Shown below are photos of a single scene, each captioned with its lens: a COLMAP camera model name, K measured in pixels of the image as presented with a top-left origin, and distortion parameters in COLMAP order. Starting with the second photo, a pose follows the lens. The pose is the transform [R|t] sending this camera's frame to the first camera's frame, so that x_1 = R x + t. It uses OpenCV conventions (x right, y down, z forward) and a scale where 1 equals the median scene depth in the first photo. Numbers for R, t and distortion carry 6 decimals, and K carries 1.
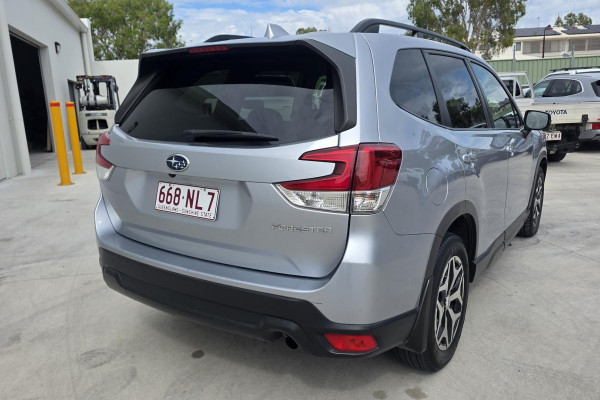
lens RADIAL K [[522.0, 0, 297.2], [0, 522.0, 197.7], [0, 0, 1]] dist [0.082861, -0.025442]
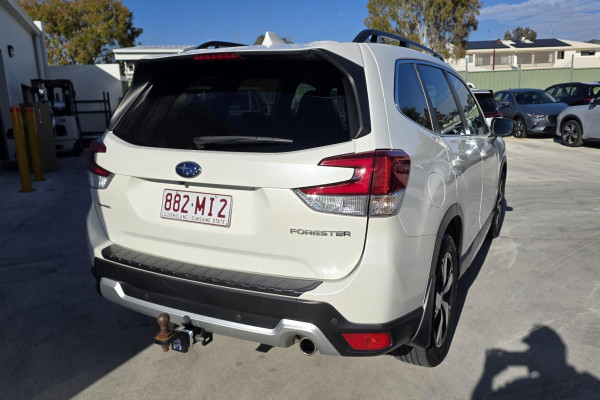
lens RADIAL K [[522.0, 0, 295.4], [0, 522.0, 202.9], [0, 0, 1]] dist [0.082861, -0.025442]
pose [[0.992868, -0.016257, 0.118102, -0.125736], [0.016672, 0.999858, -0.002521, 0.002005], [-0.118045, 0.004472, 0.992998, -0.015008]]
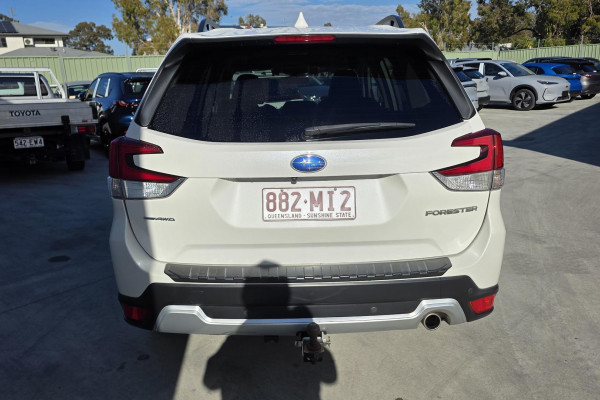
lens RADIAL K [[522.0, 0, 301.4], [0, 522.0, 201.5], [0, 0, 1]] dist [0.082861, -0.025442]
pose [[0.803722, -0.138887, 0.578569, -0.676261], [0.125508, 0.990070, 0.063319, -0.053041], [-0.581617, 0.021724, 0.813172, 0.232437]]
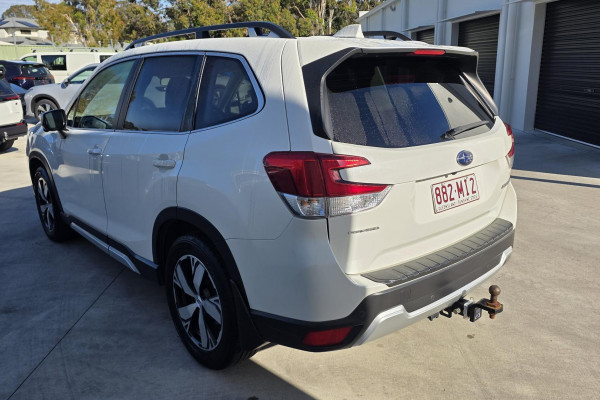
lens RADIAL K [[522.0, 0, 298.1], [0, 522.0, 203.7], [0, 0, 1]] dist [0.082861, -0.025442]
pose [[0.195962, -0.235931, 0.951806, -1.183175], [0.200207, 0.959806, 0.196695, -0.227114], [-0.959956, 0.152013, 0.235321, 0.950829]]
